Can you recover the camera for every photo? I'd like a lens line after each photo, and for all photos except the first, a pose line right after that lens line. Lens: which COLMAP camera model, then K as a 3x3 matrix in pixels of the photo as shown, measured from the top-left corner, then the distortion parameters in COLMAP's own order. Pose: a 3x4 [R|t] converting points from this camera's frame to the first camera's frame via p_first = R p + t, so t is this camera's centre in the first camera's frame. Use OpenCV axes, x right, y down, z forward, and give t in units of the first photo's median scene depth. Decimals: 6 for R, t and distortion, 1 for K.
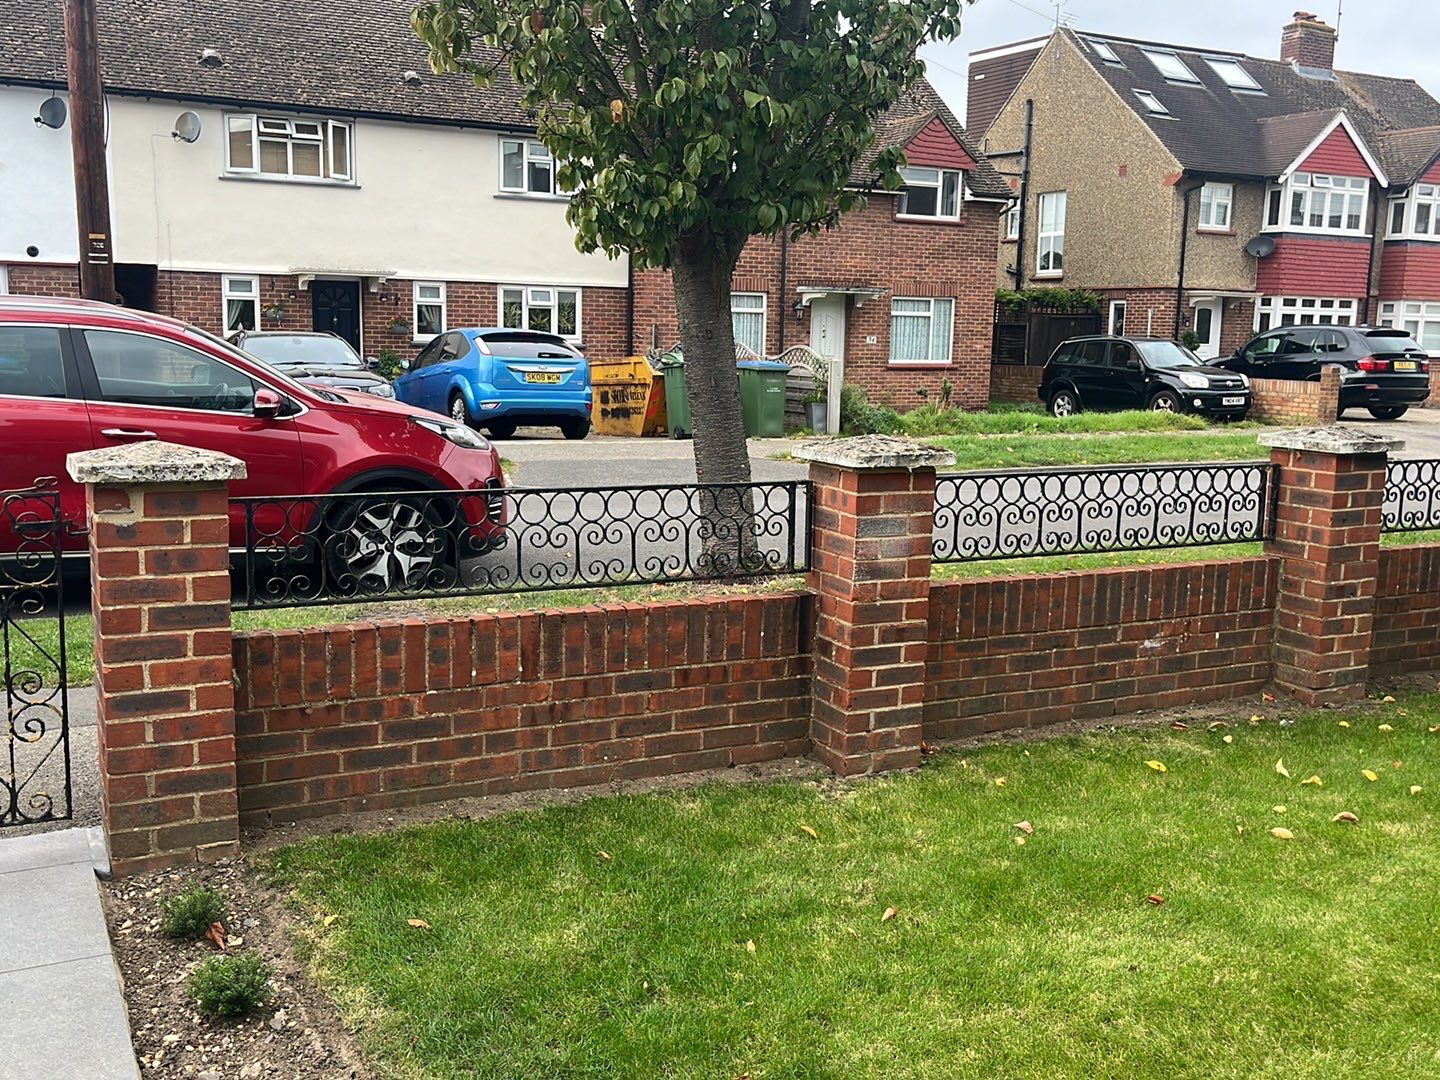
lens RADIAL K [[1404.1, 0, 711.7], [0, 1404.1, 527.2], [0, 0, 1]] dist [0.055988, -0.095309]
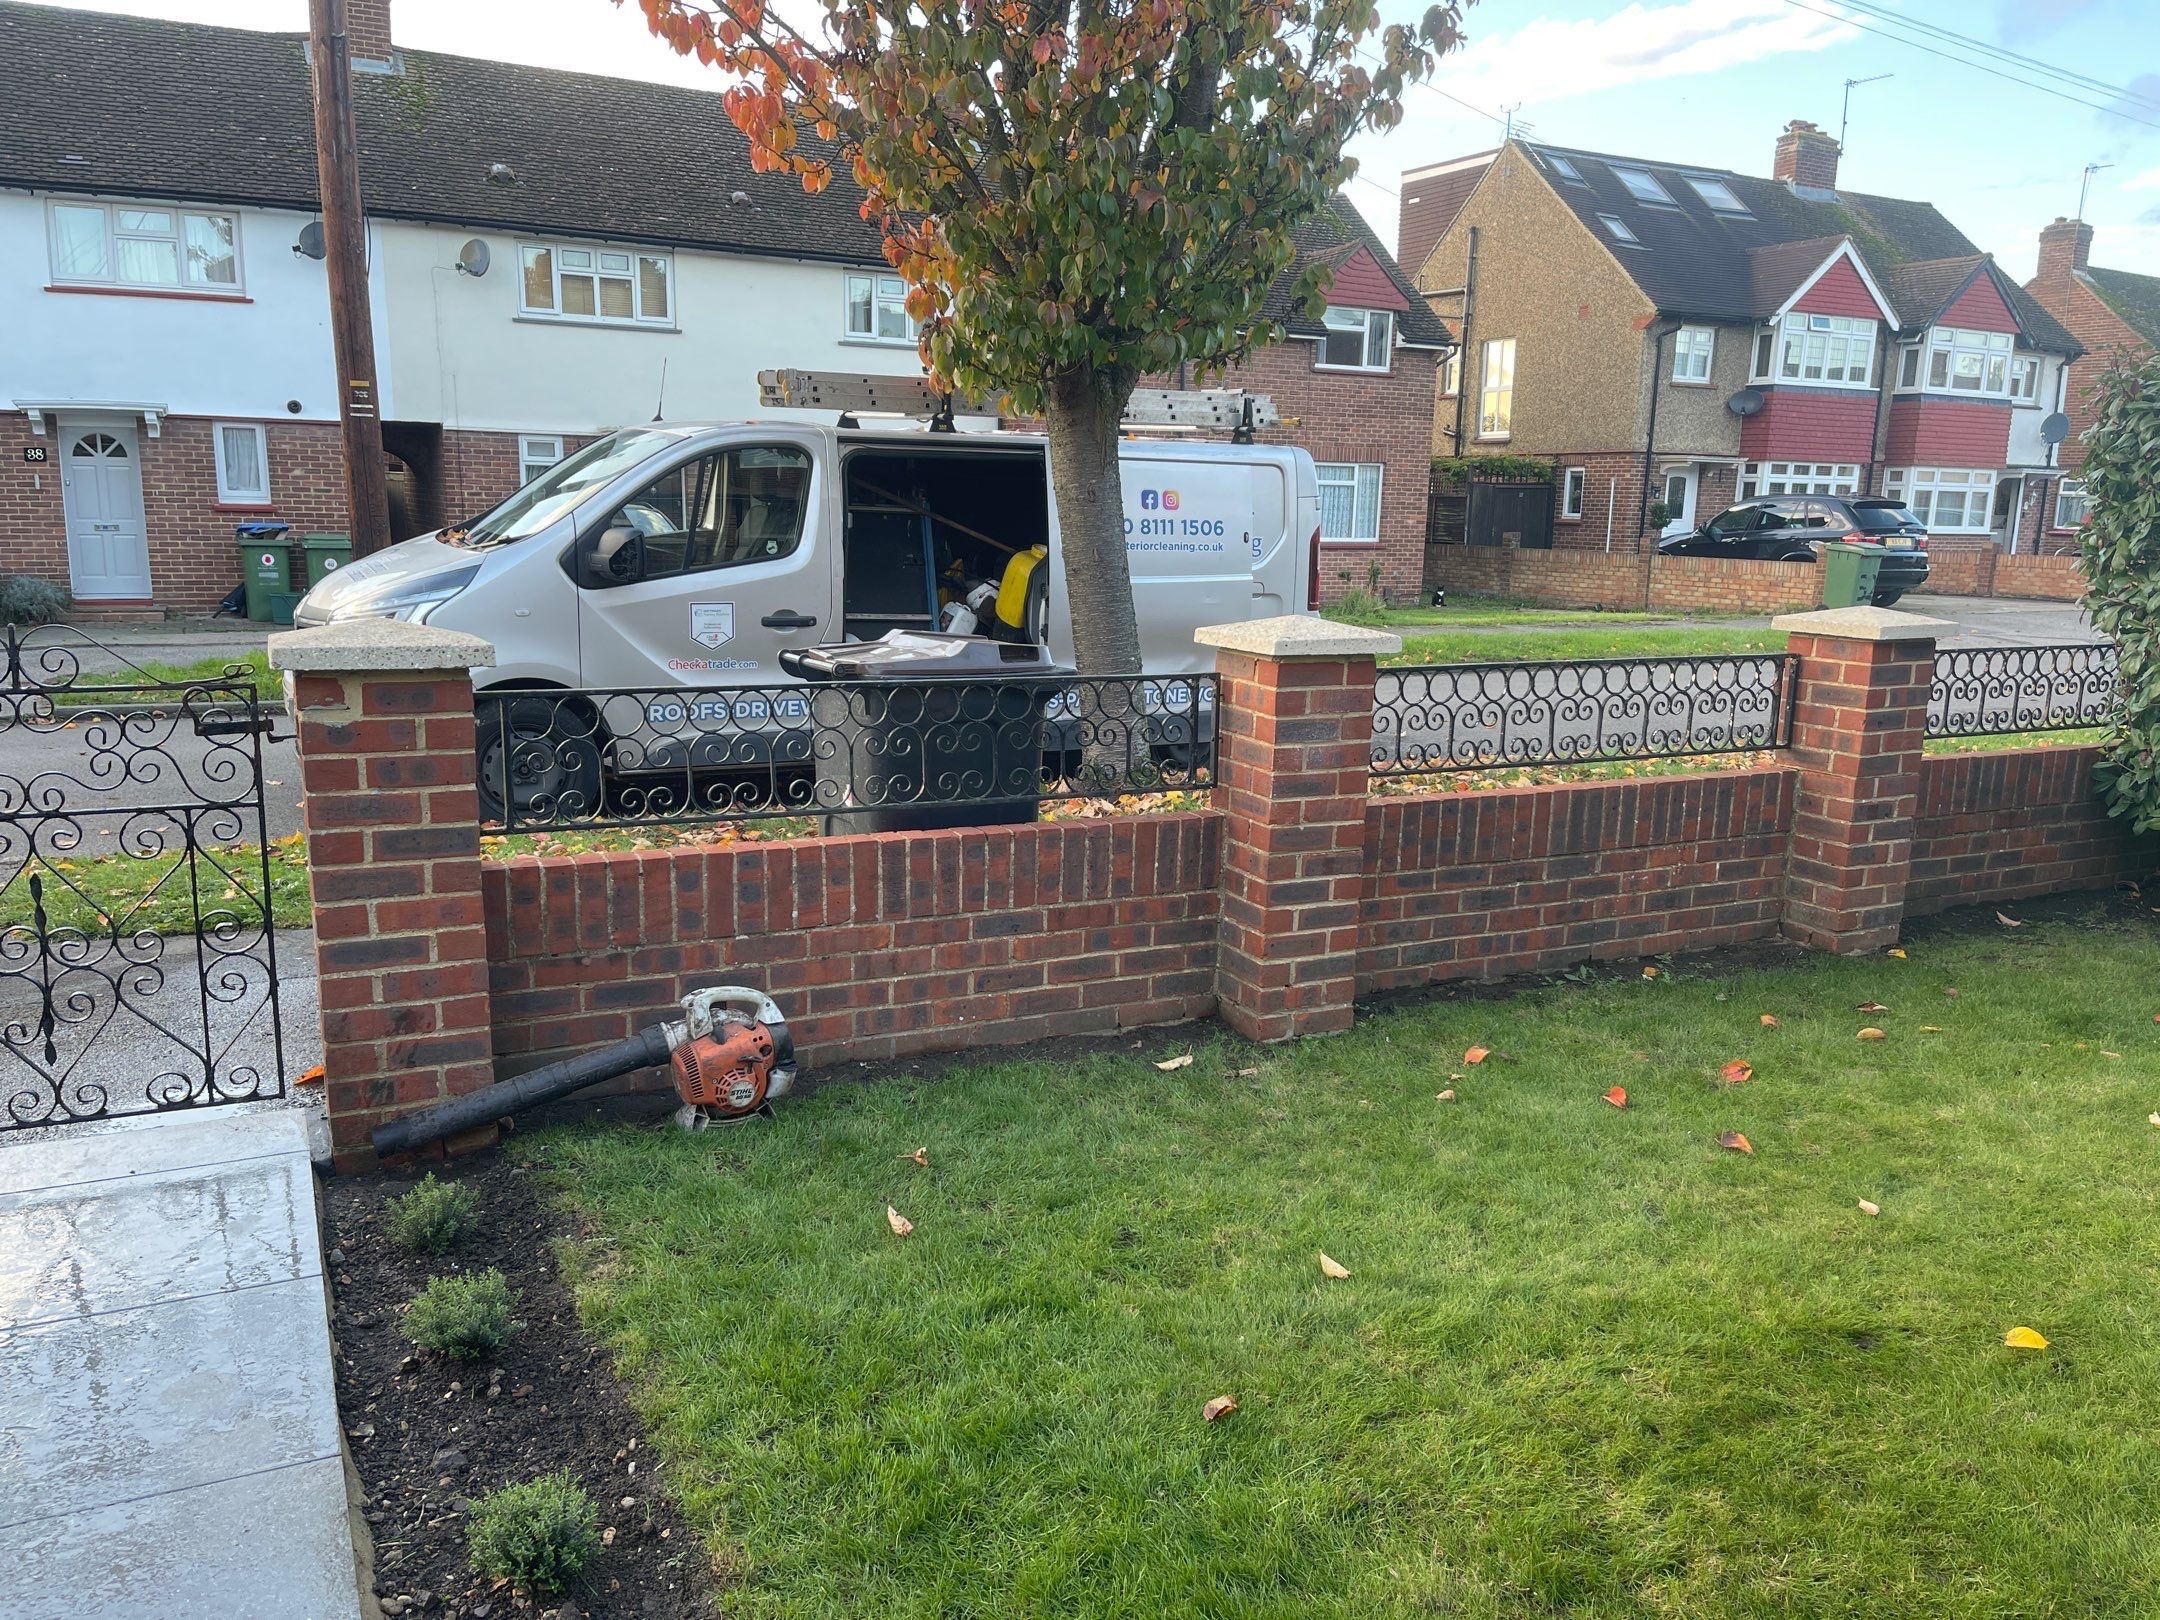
lens RADIAL K [[1612.2, 0, 1080.0], [0, 1612.2, 810.0], [0, 0, 1]] dist [0.061276, -0.081067]
pose [[0.999949, 0.001438, -0.009967, 0.000998], [-0.000977, 0.998935, 0.046139, 0.001652], [0.010023, -0.046127, 0.998885, 0.055679]]
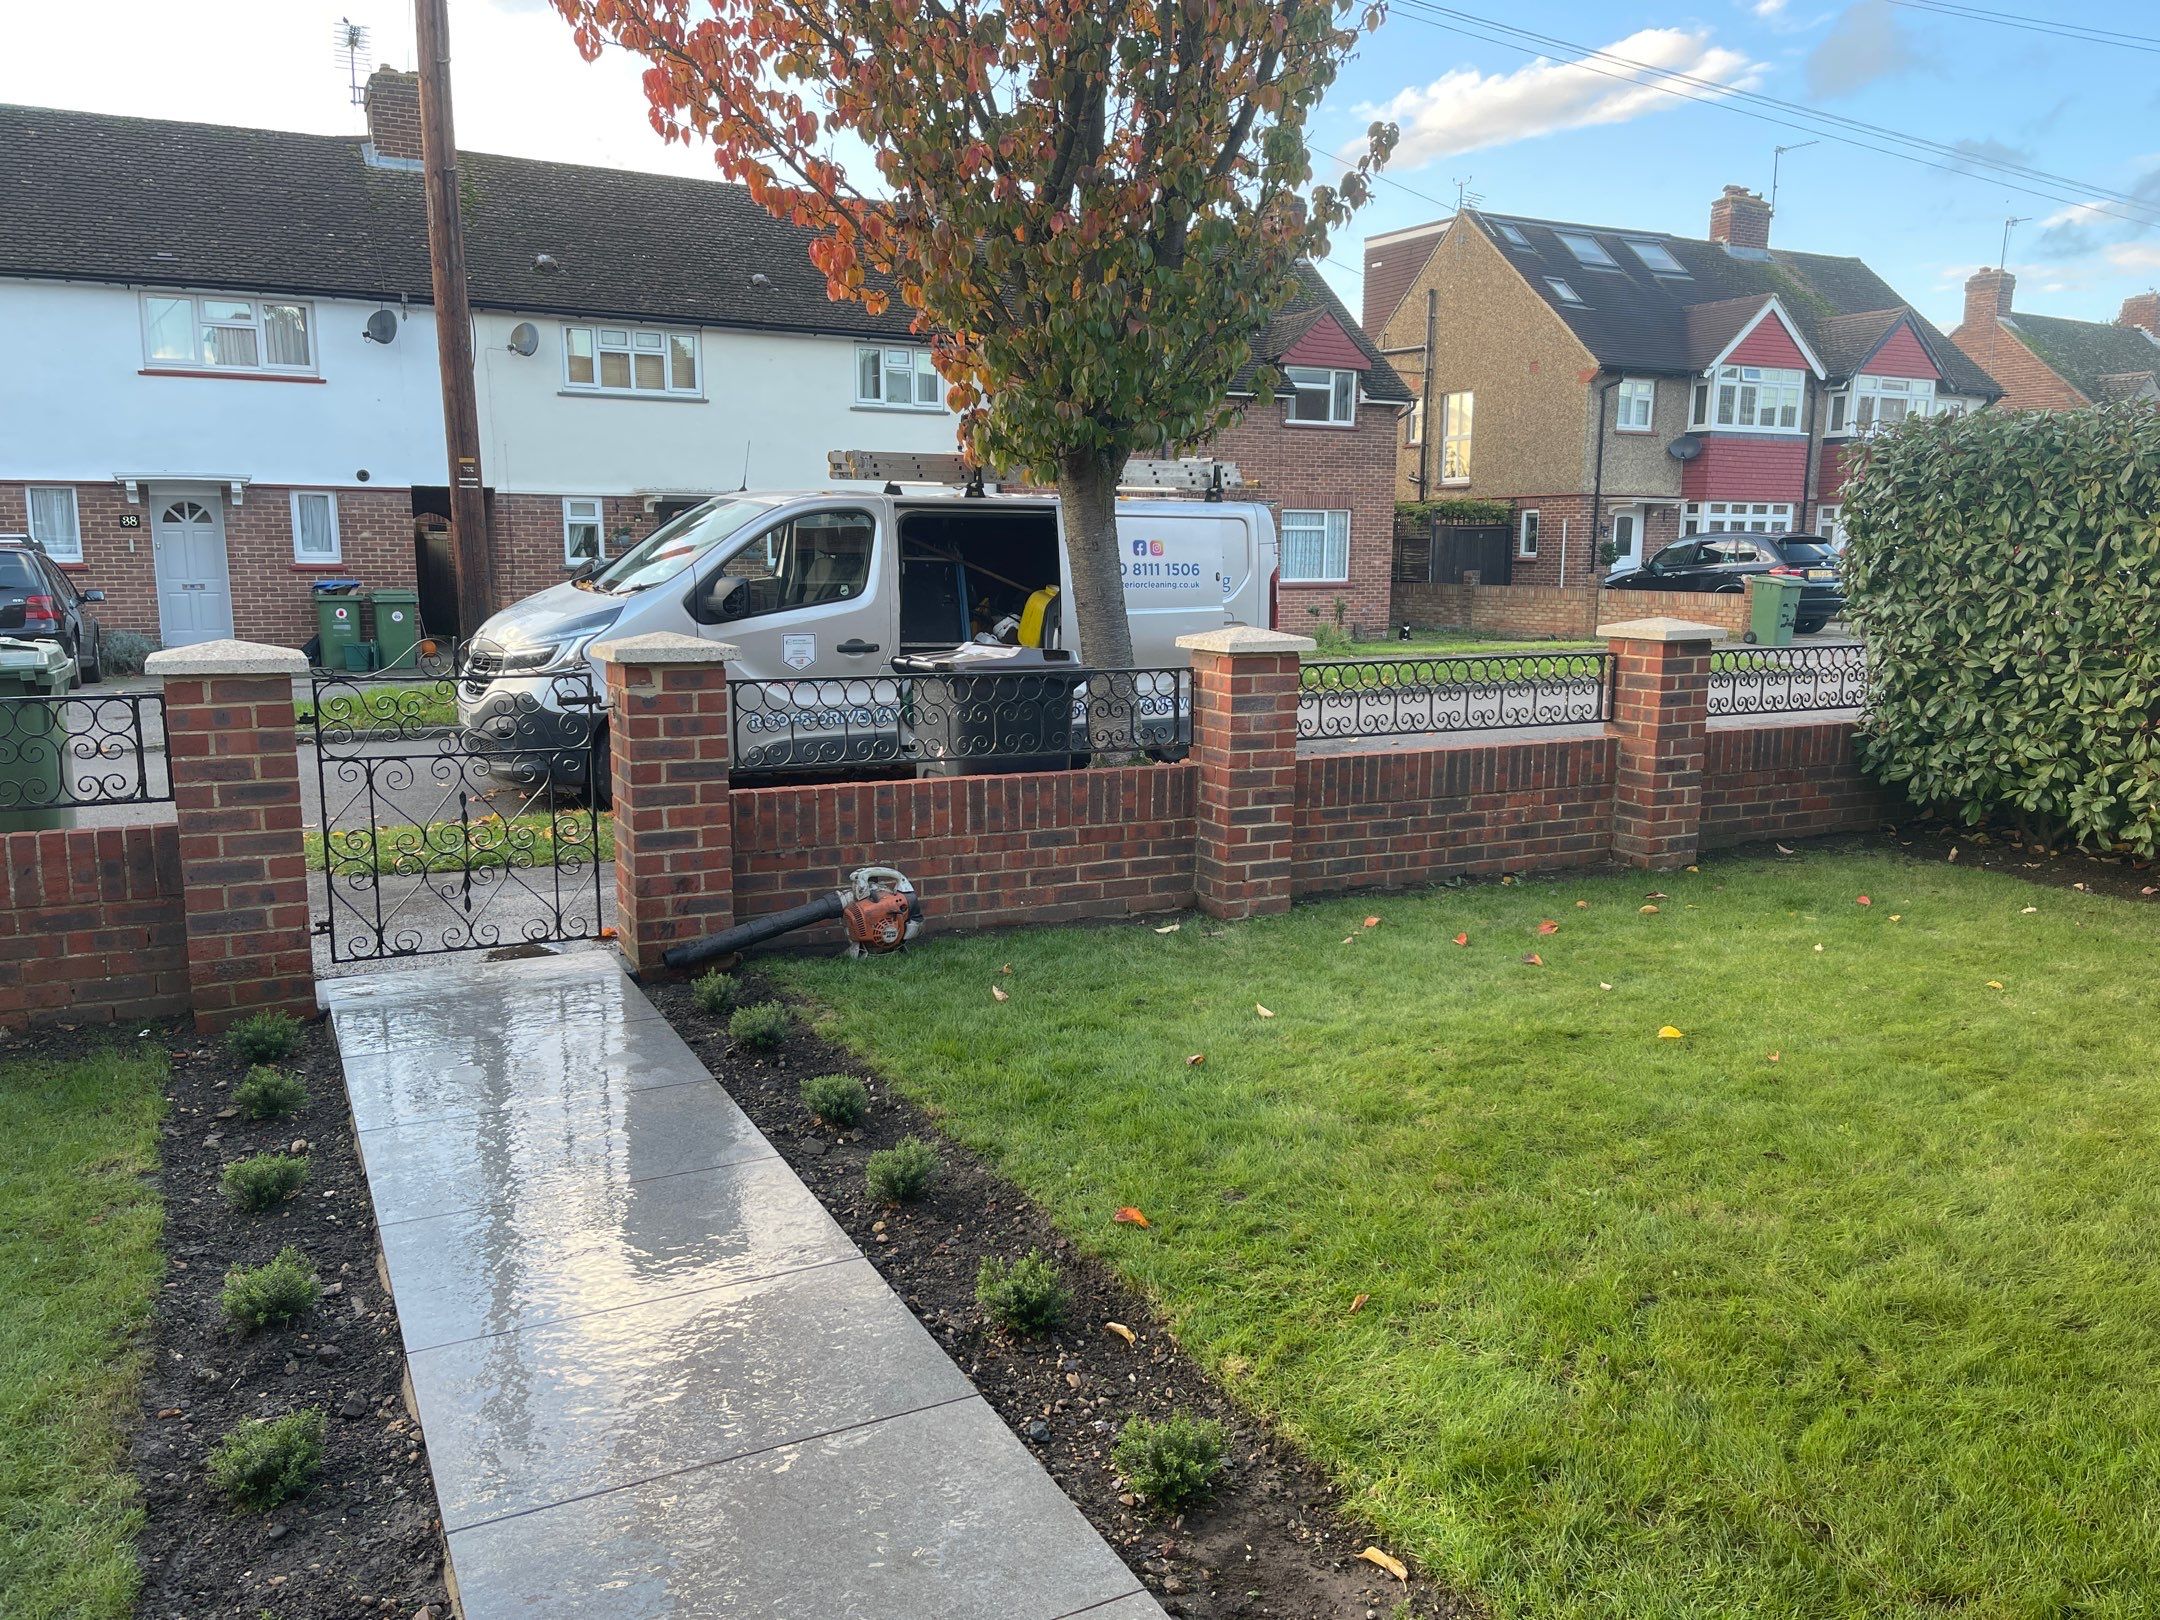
lens RADIAL K [[1612.2, 0, 1080.0], [0, 1612.2, 810.0], [0, 0, 1]] dist [0.061276, -0.081067]
pose [[0.999865, -0.016049, -0.003457, -0.013531], [0.016110, 0.999698, 0.018565, 0.040706], [0.003158, -0.018618, 0.999822, -0.232405]]
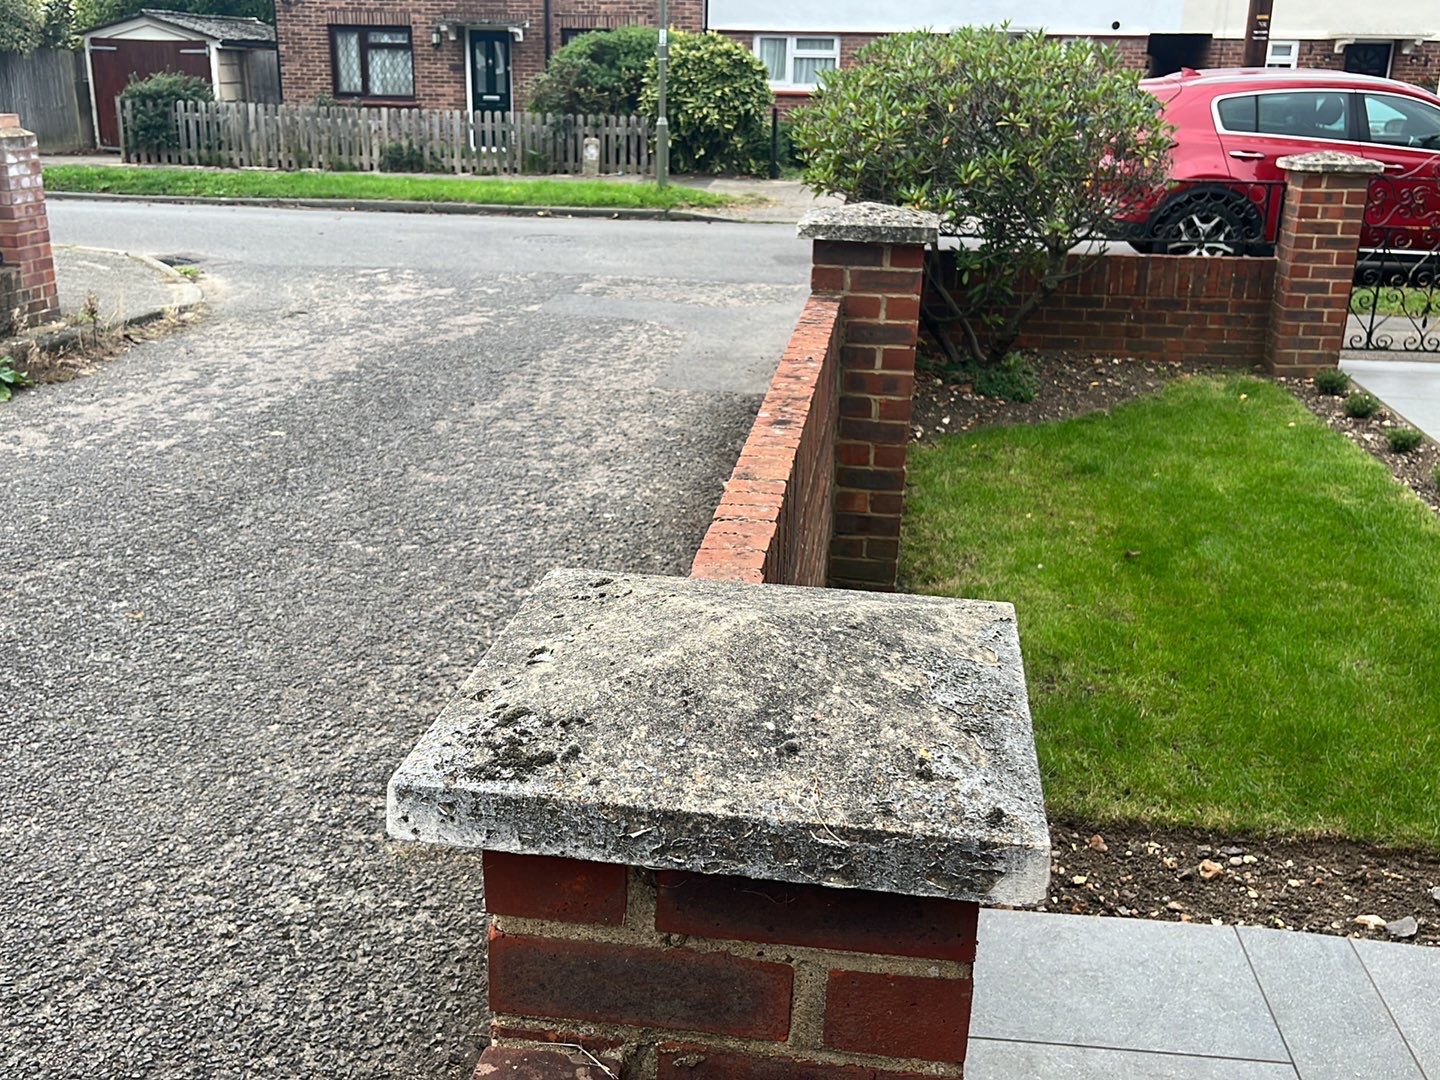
lens RADIAL K [[1396.2, 0, 720.0], [0, 1396.2, 540.0], [0, 0, 1]] dist [0.007568, 0.005308]
pose [[0.831569, 0.166826, -0.529776, -0.155740], [-0.073620, 0.978517, 0.192576, 0.089234], [0.550521, -0.121138, 0.825986, -0.668558]]
